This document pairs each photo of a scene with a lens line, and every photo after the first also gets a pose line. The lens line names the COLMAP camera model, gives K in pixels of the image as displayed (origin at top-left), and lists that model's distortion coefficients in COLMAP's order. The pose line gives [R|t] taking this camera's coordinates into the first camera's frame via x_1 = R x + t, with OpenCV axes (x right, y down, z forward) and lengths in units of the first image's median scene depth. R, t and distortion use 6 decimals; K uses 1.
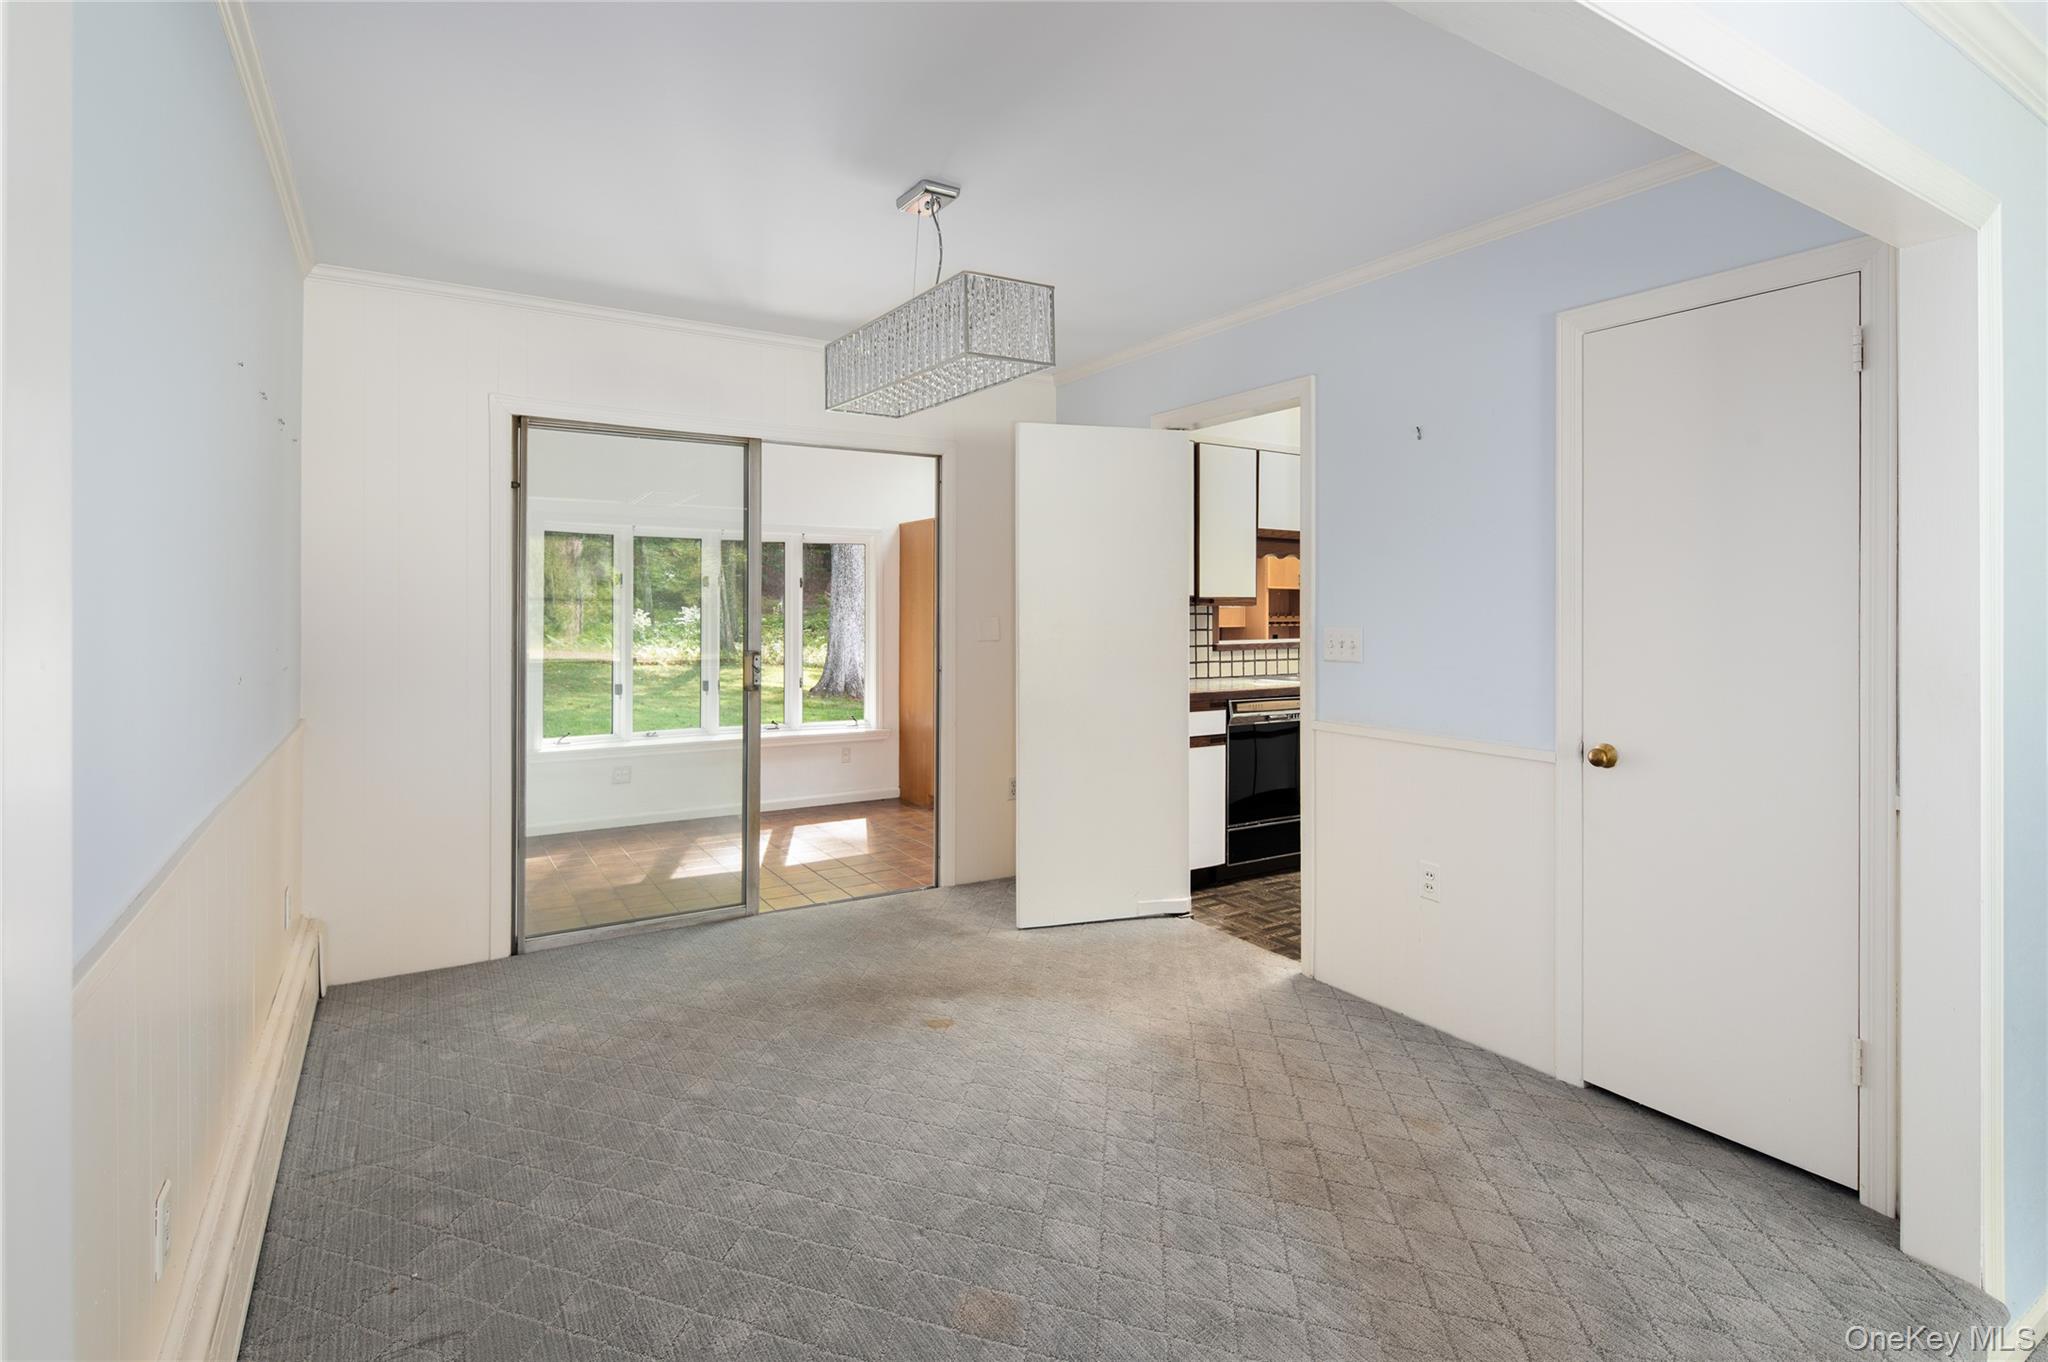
lens RADIAL K [[1041.1, 0, 1023.8], [0, 1041.1, 596.6], [0, 0, 1]] dist [0.103906, -0.000060]
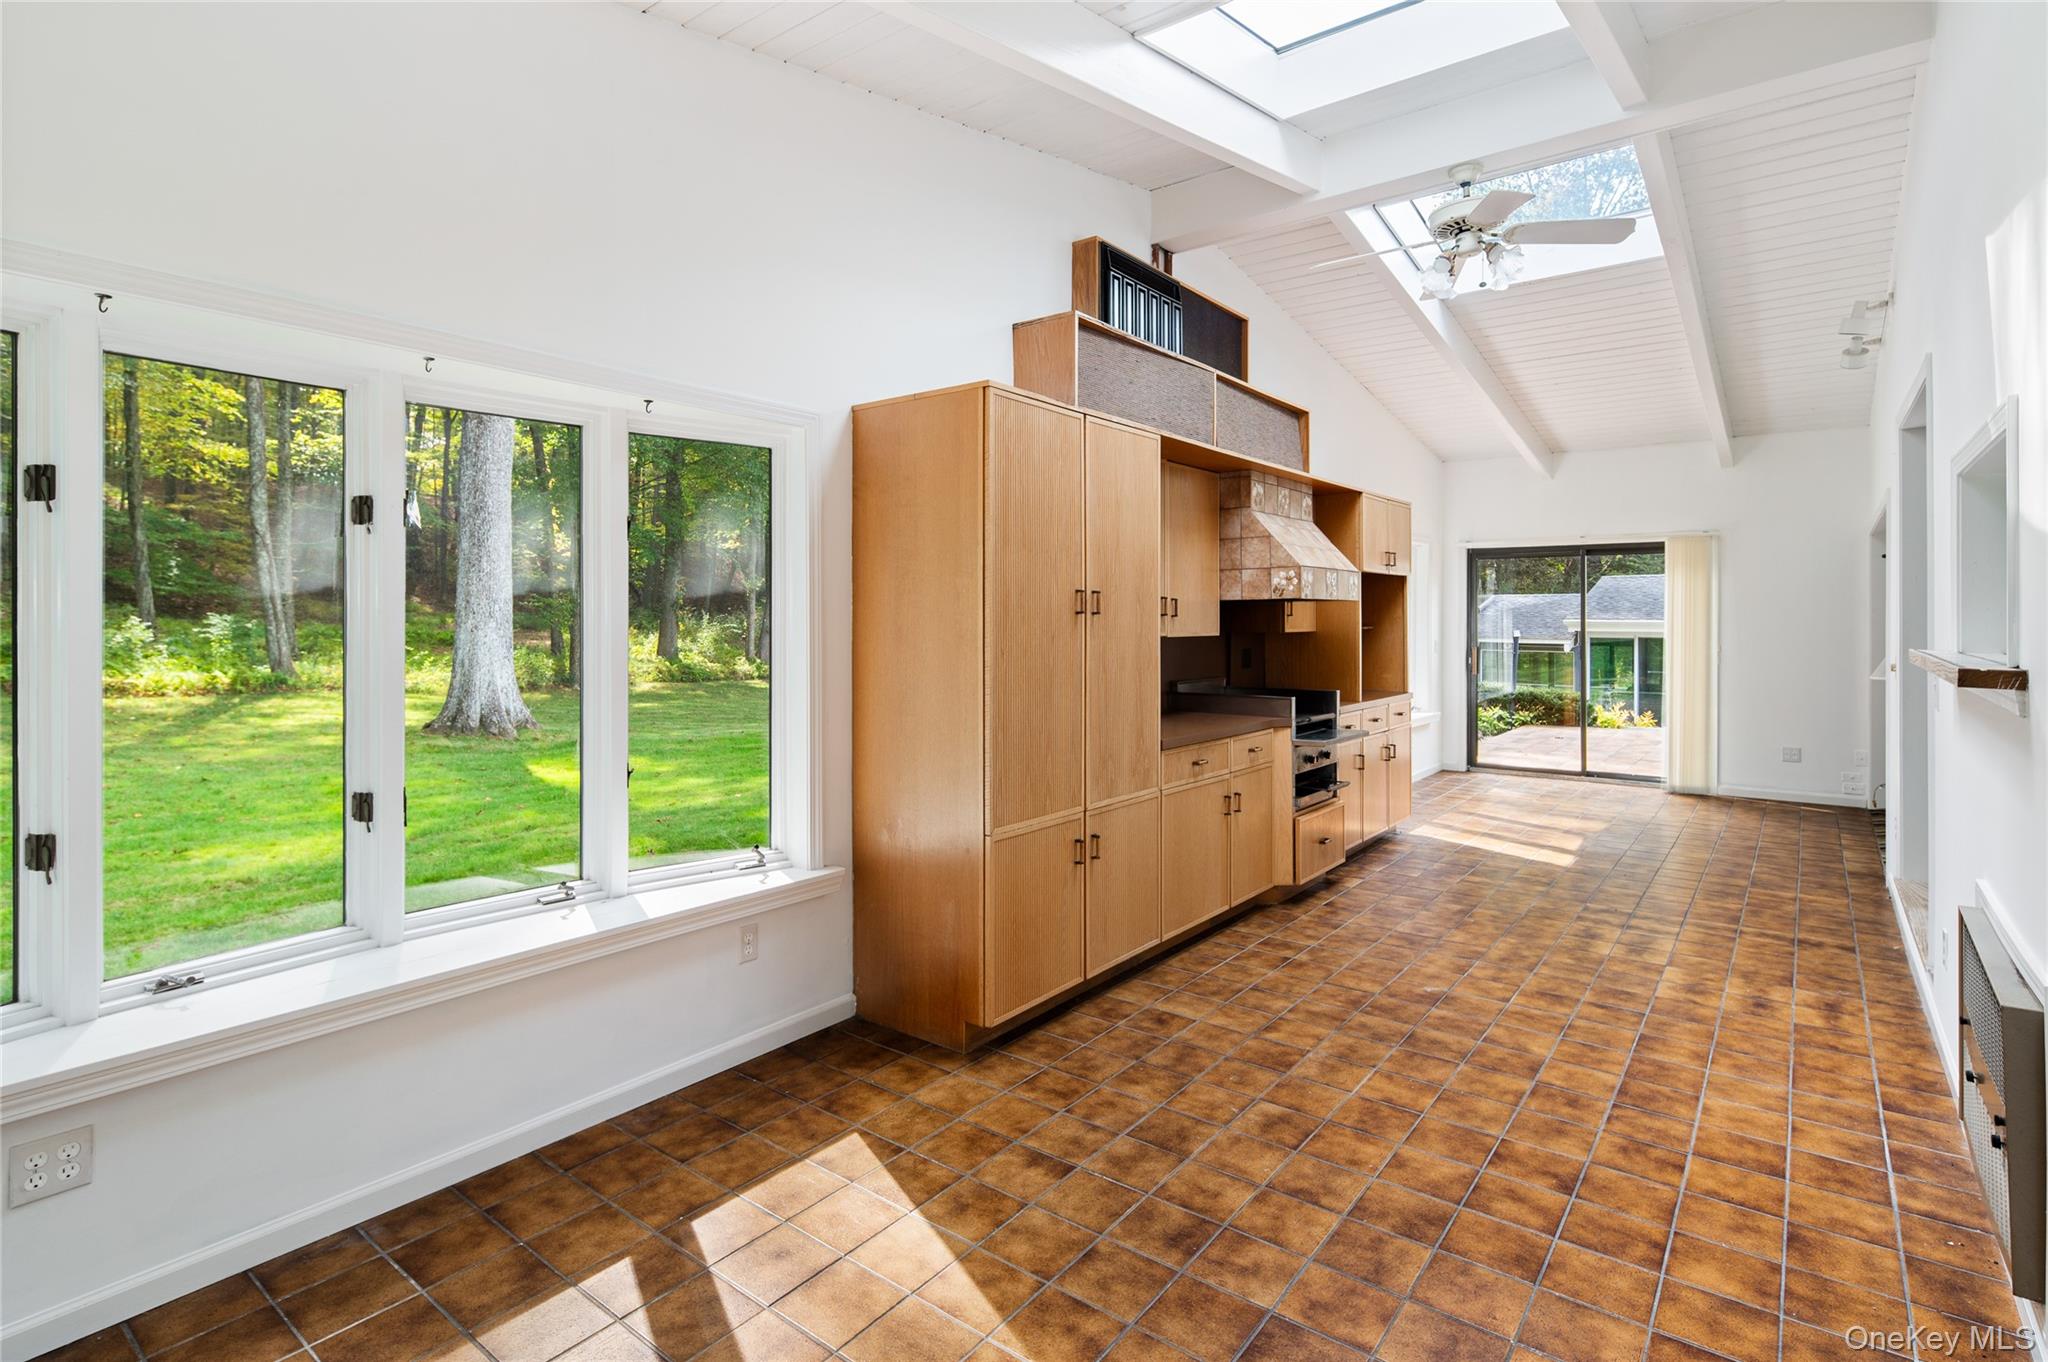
lens RADIAL K [[996.2, 0, 1026.7], [0, 996.2, 606.9], [0, 0, 1]] dist [0.000594, -0.000176]
pose [[0.928305, -0.000298, 0.371819, -0.075303], [-0.000038, 1.000000, 0.000899, 0.005875], [-0.371820, -0.000849, 0.928305, 0.207989]]
